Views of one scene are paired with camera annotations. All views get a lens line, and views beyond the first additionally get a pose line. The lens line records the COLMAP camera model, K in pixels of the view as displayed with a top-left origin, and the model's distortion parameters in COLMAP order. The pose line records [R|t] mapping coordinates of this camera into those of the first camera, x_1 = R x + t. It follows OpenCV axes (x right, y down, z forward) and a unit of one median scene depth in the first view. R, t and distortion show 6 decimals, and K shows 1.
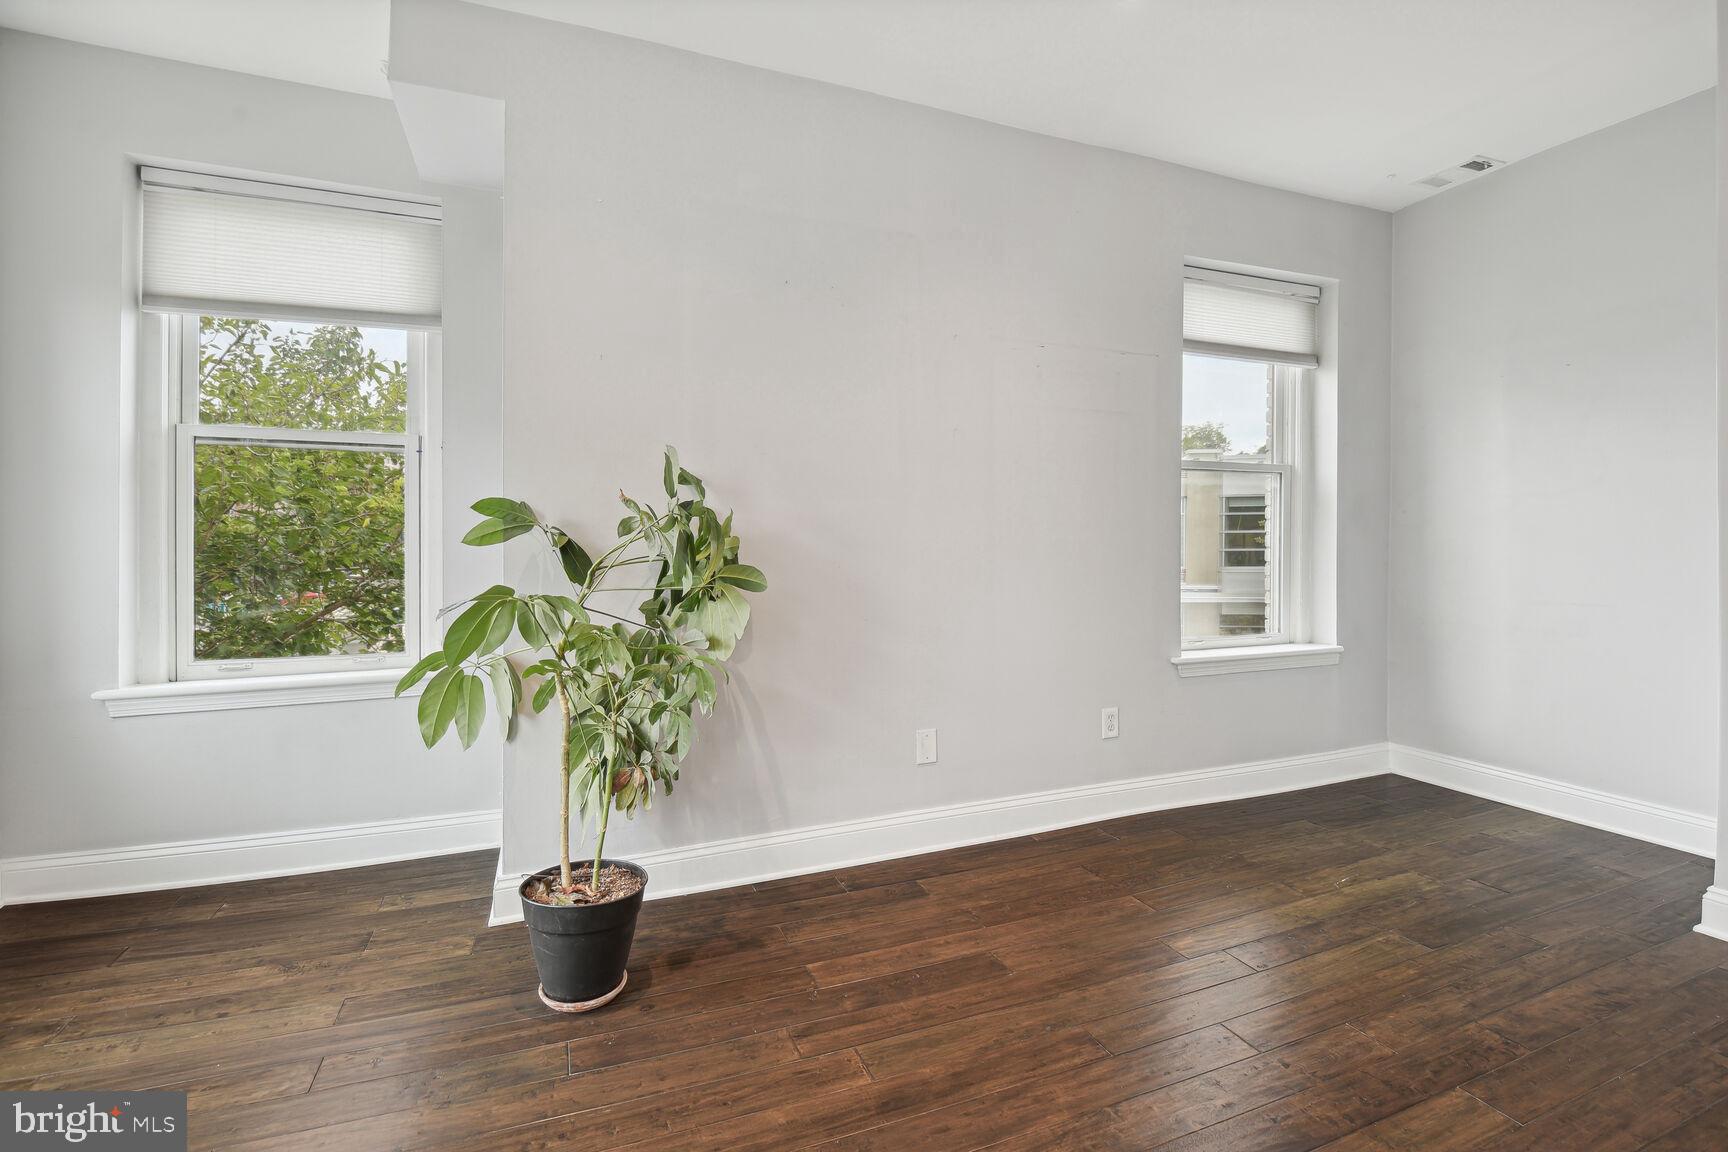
lens RADIAL K [[787.8, 0, 882.9], [0, 787.8, 549.0], [0, 0, 1]] dist [0.000529, -0.013107]
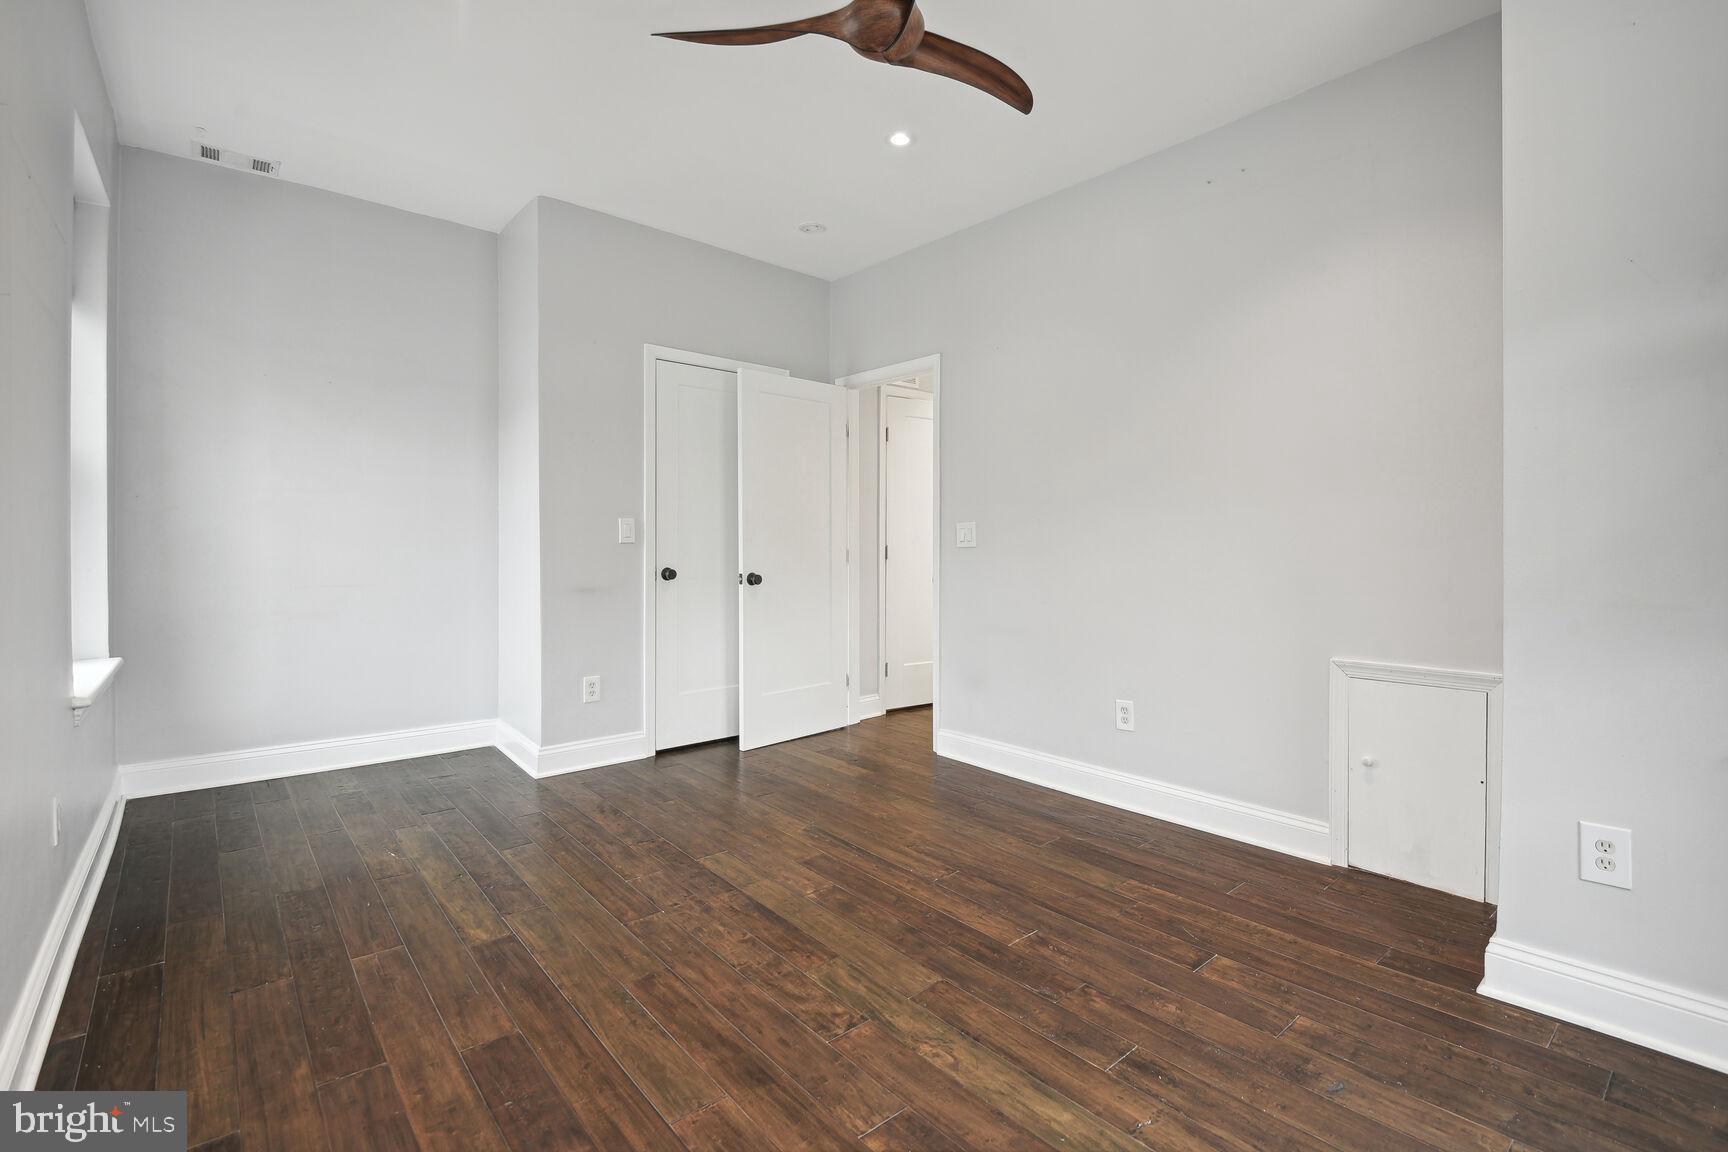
lens RADIAL K [[787.8, 0, 882.9], [0, 787.8, 549.0], [0, 0, 1]] dist [0.000529, -0.013107]
pose [[-0.310868, -0.010957, 0.950390, -0.816233], [-0.002049, 0.999939, 0.010858, -0.000401], [-0.950451, 0.001428, -0.310871, 0.935210]]
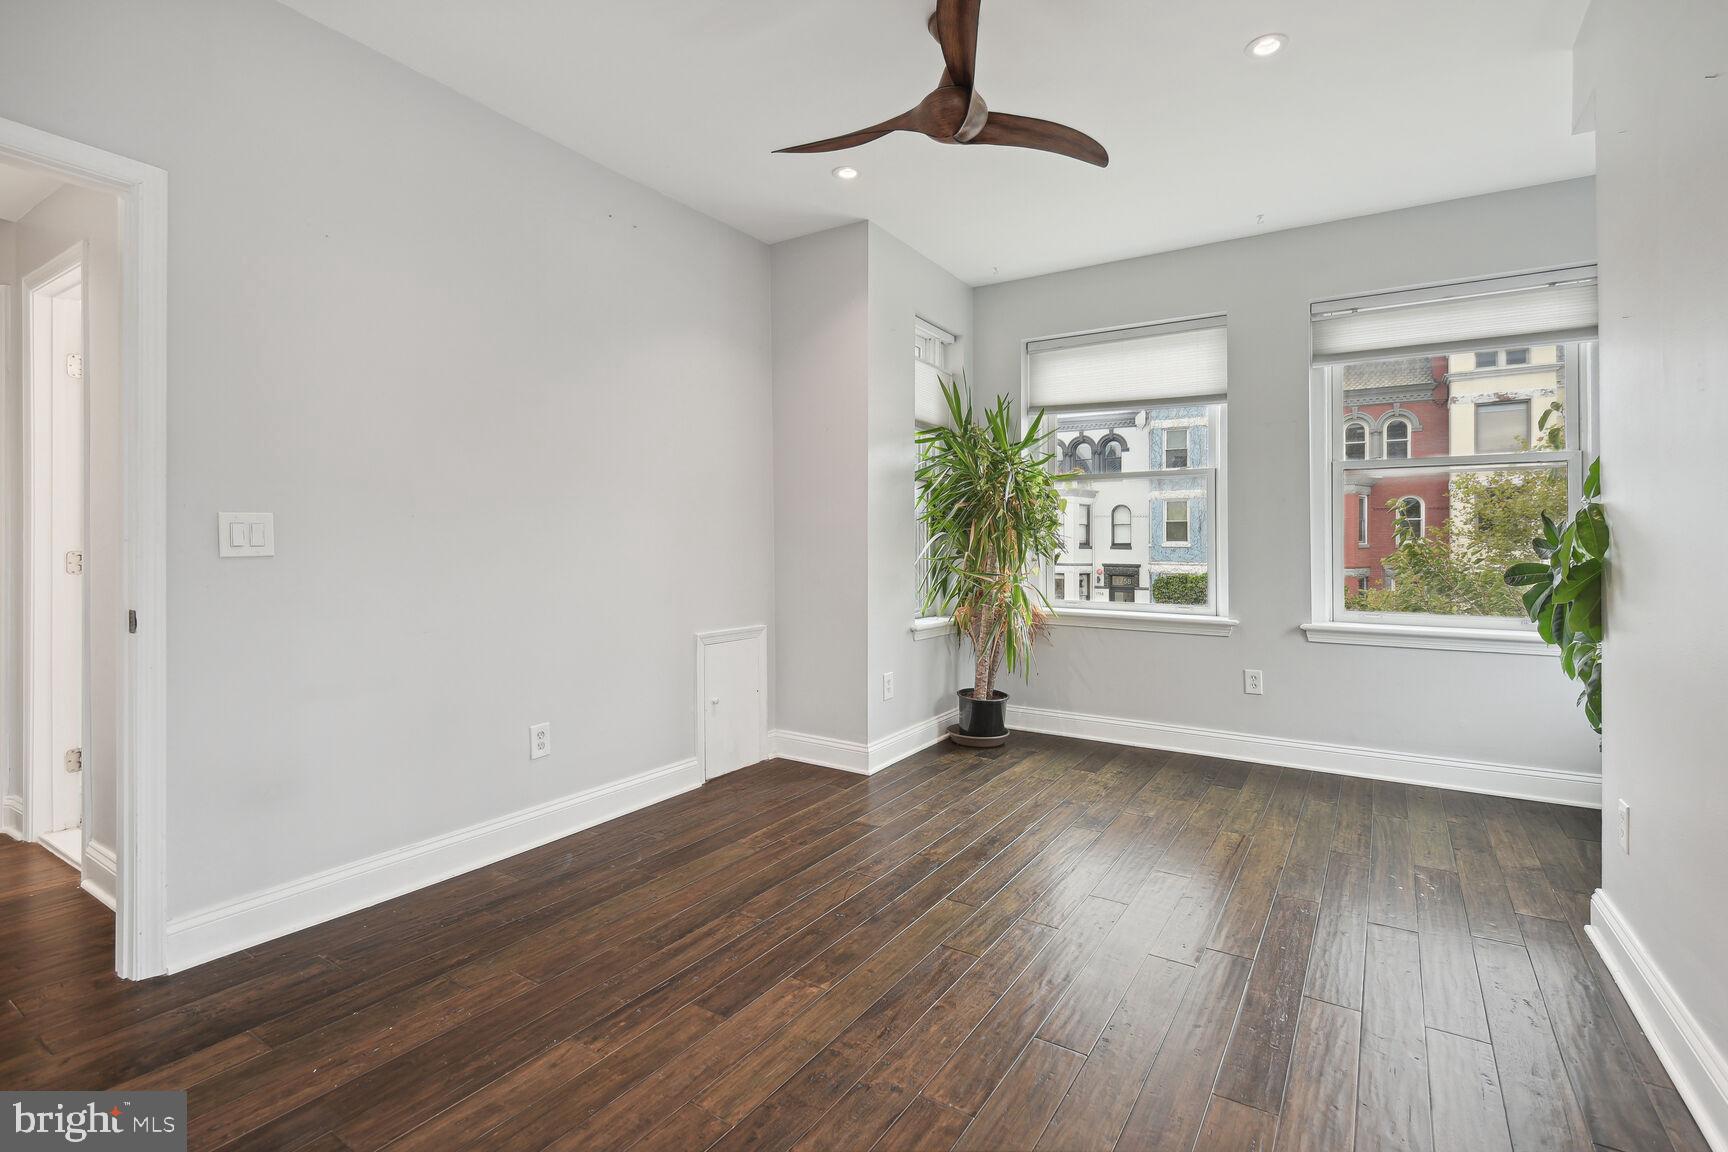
lens RADIAL K [[787.8, 0, 882.9], [0, 787.8, 549.0], [0, 0, 1]] dist [0.000529, -0.013107]
pose [[-0.818723, -0.000763, -0.574188, 0.924625], [-0.001463, 0.999999, 0.000757, 0.003123], [0.574187, 0.001460, -0.818723, 1.523775]]
